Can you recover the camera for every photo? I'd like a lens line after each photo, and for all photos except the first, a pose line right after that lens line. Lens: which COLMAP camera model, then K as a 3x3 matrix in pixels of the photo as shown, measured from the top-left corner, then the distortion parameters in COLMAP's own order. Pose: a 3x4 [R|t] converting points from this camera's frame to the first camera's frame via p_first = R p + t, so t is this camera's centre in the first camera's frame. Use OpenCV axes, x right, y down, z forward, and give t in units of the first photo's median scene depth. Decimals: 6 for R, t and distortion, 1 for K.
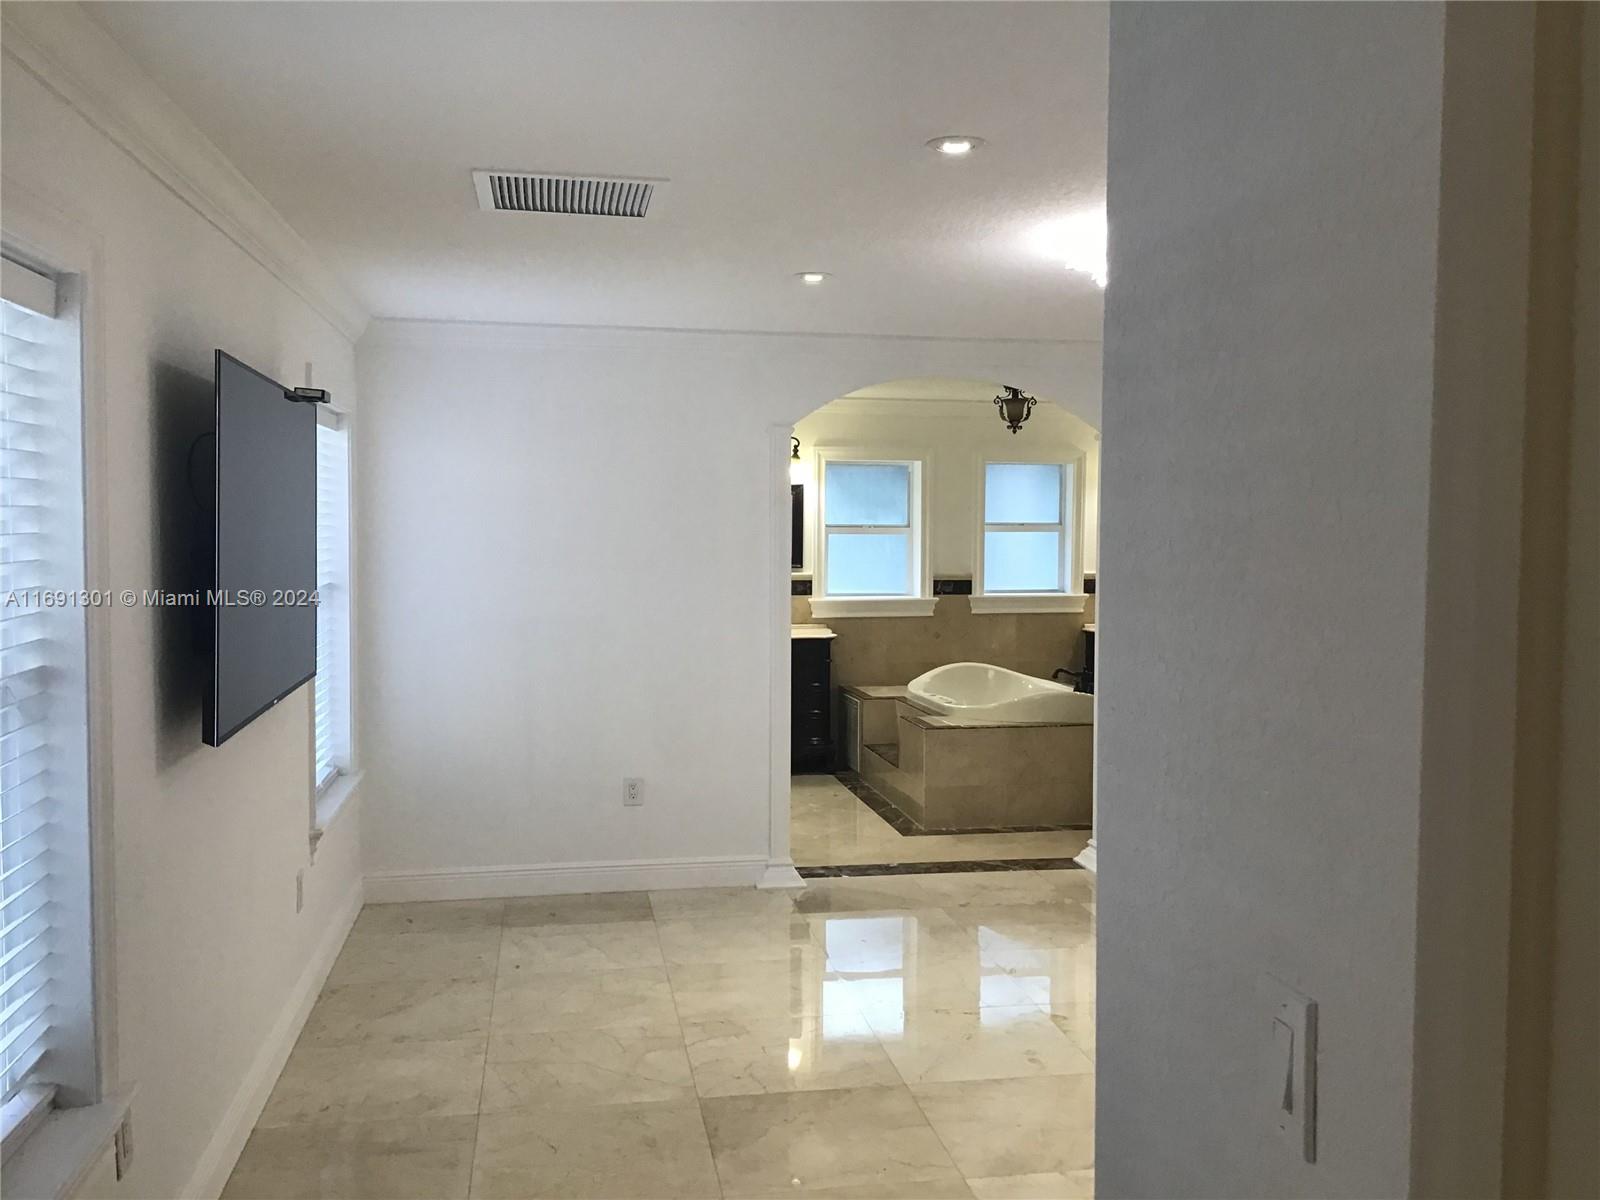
lens RADIAL K [[1456.2, 0, 806.1], [0, 1456.2, 596.2], [0, 0, 1]] dist [0.089473, 0.009485]
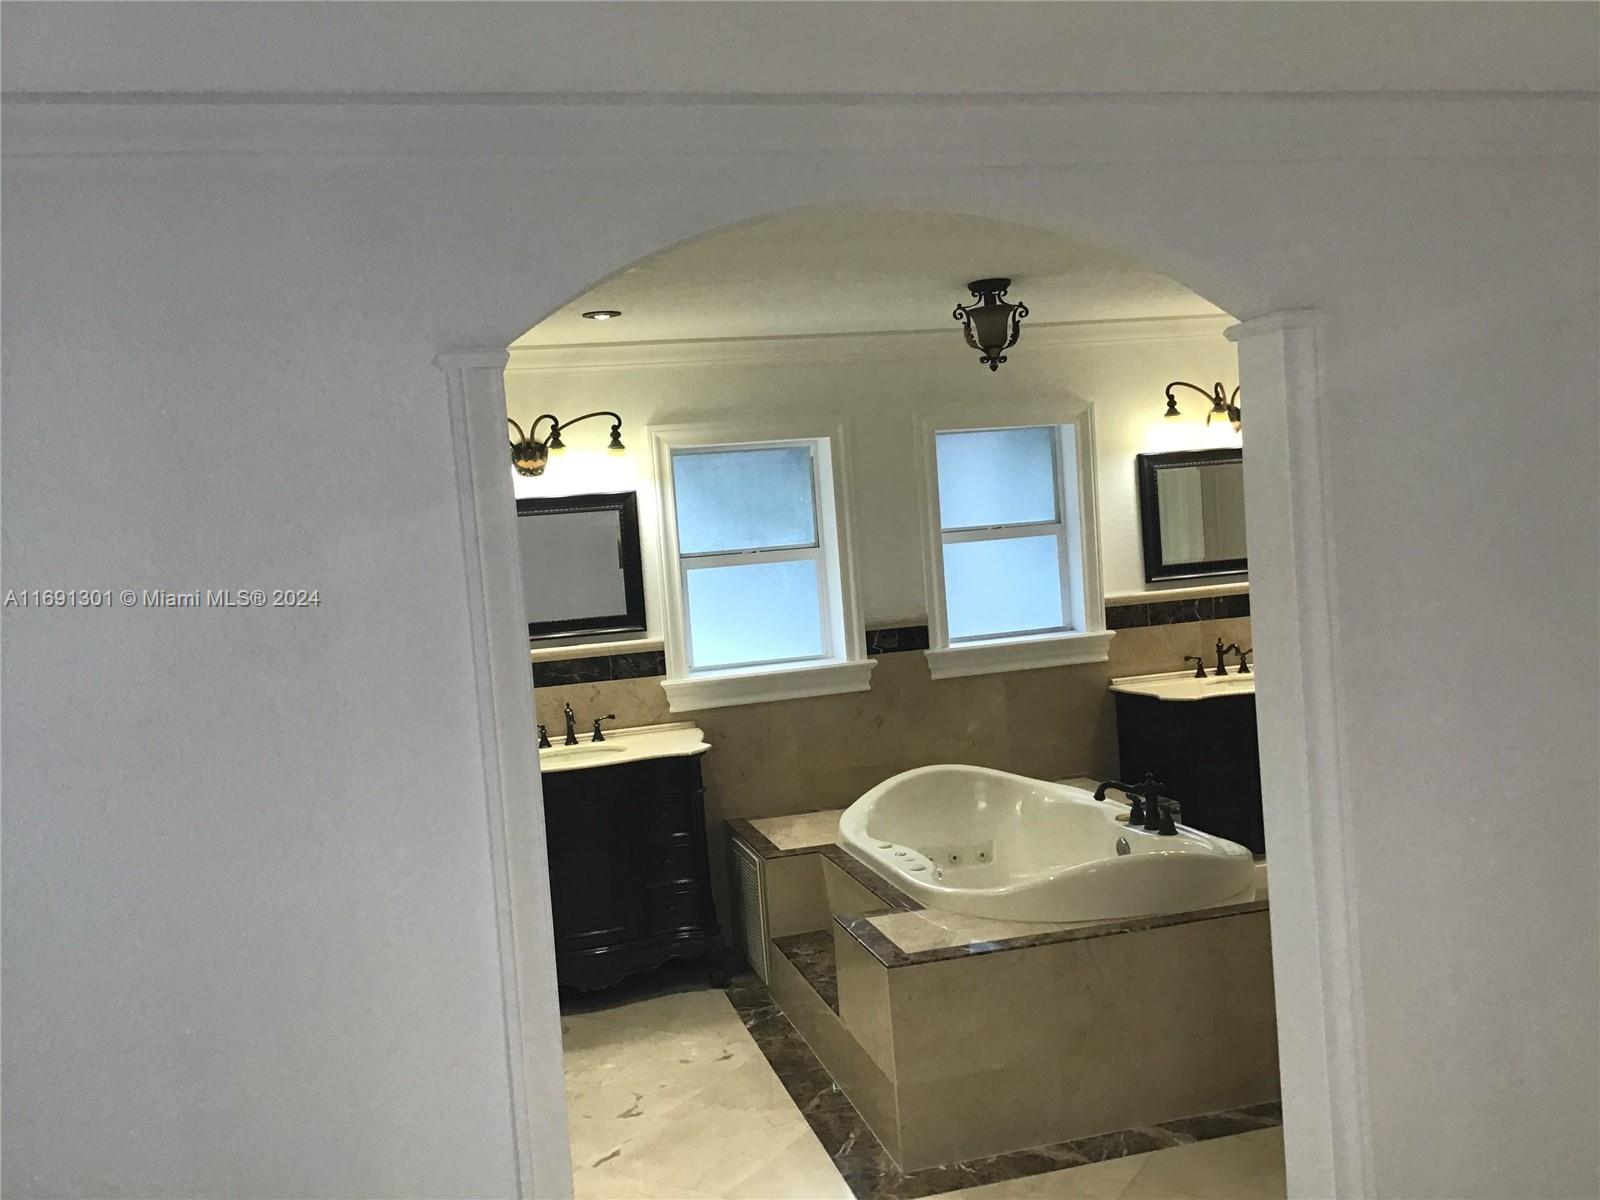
lens RADIAL K [[1456.2, 0, 806.1], [0, 1456.2, 596.2], [0, 0, 1]] dist [0.089473, 0.009485]
pose [[0.994567, -0.083795, 0.061772, 0.027847], [0.083761, 0.996481, 0.003145, -0.031036], [-0.061819, 0.002046, 0.998085, 0.415886]]
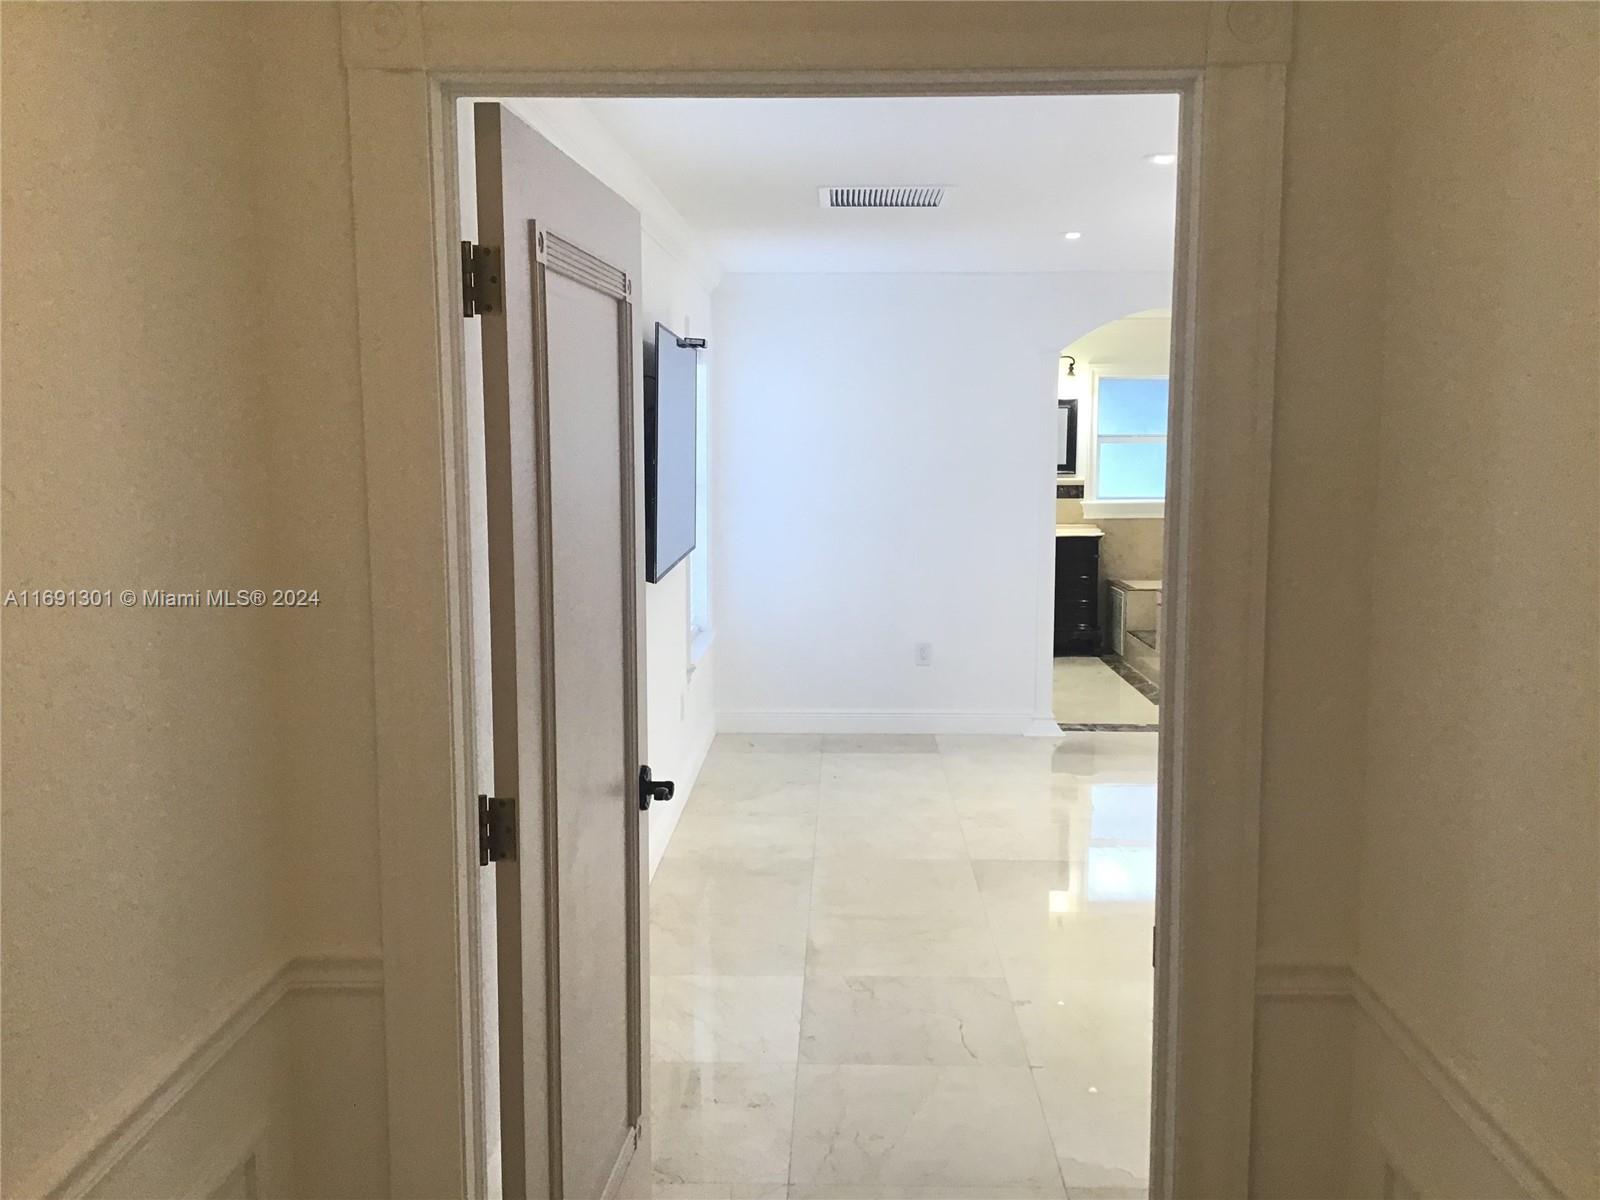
lens RADIAL K [[1424.4, 0, 799.6], [0, 1424.4, 616.3], [0, 0, 1]] dist [0.012949, 0.006900]
pose [[0.979043, 0.020805, -0.202588, 0.014608], [-0.005138, 0.996975, 0.077553, 0.006097], [0.203588, -0.074887, 0.976188, -0.126527]]
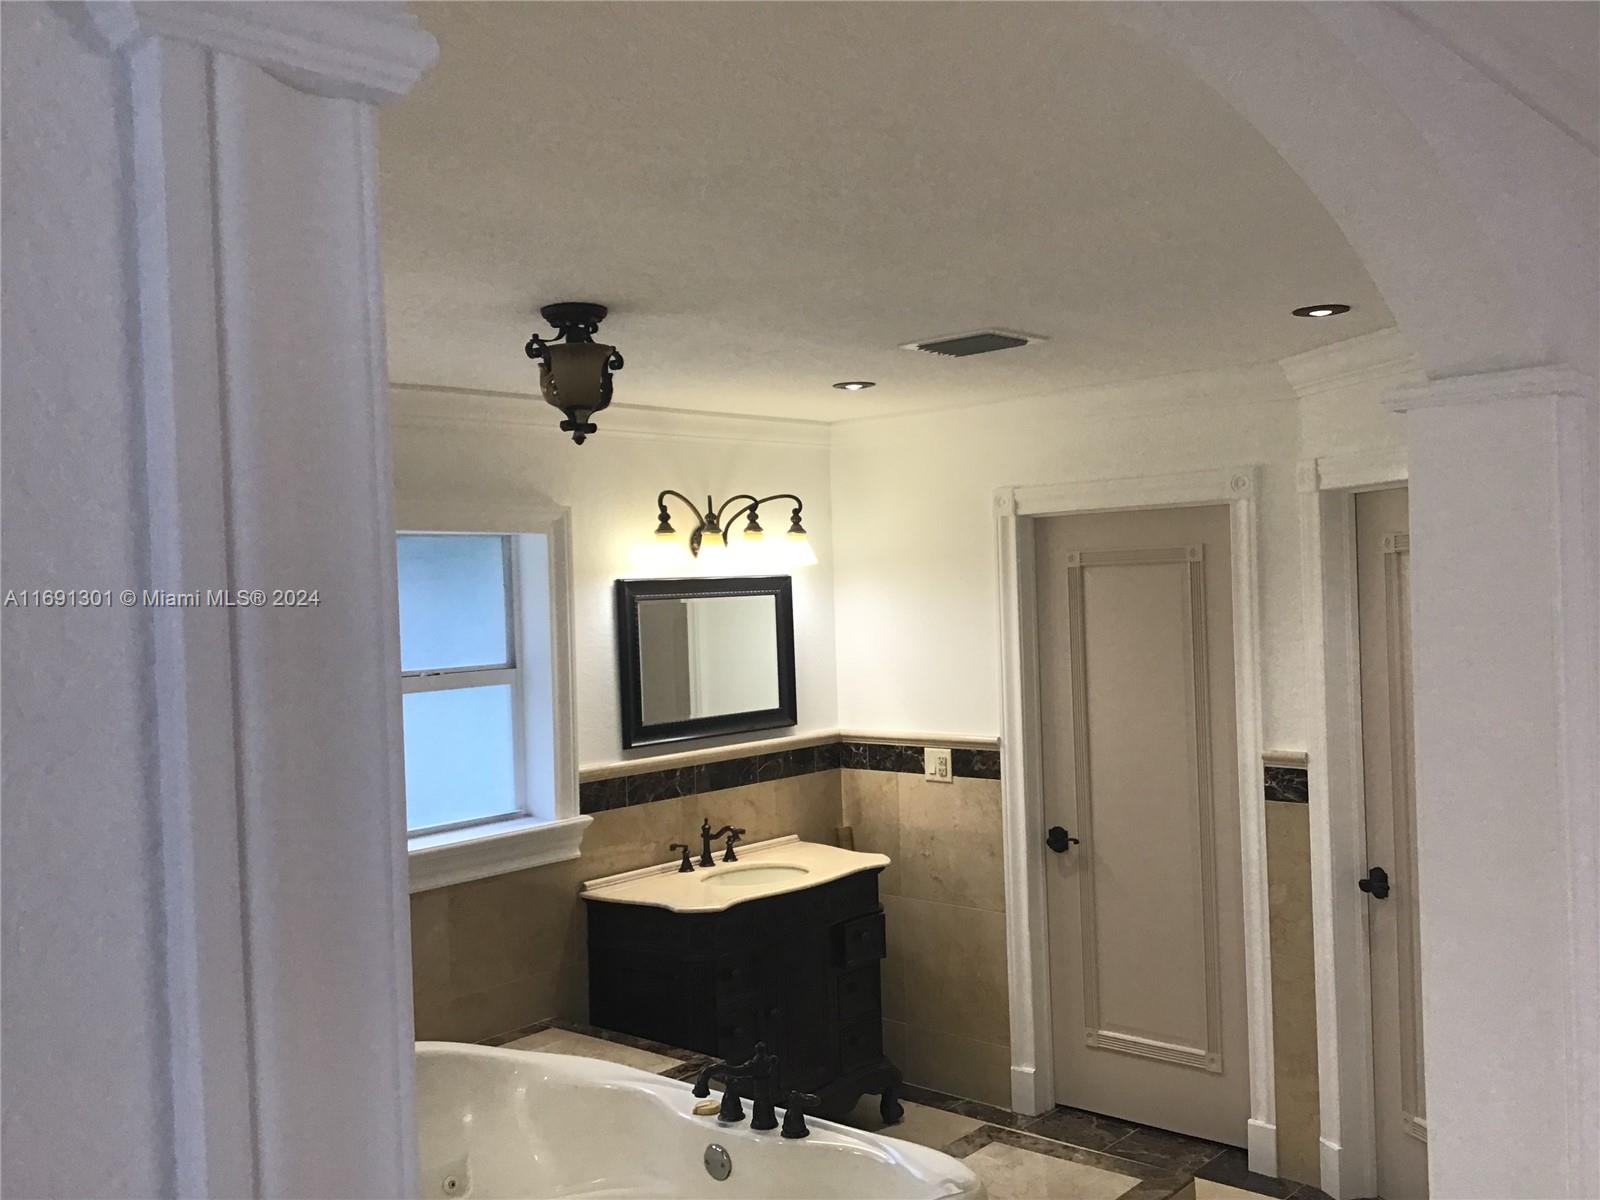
lens RADIAL K [[1456.2, 0, 806.1], [0, 1456.2, 596.2], [0, 0, 1]] dist [0.089473, 0.009485]
pose [[0.794655, -0.039556, 0.605772, -0.029944], [0.074674, 0.996666, -0.032876, -0.053552], [-0.602452, 0.071361, 0.794959, 0.631329]]
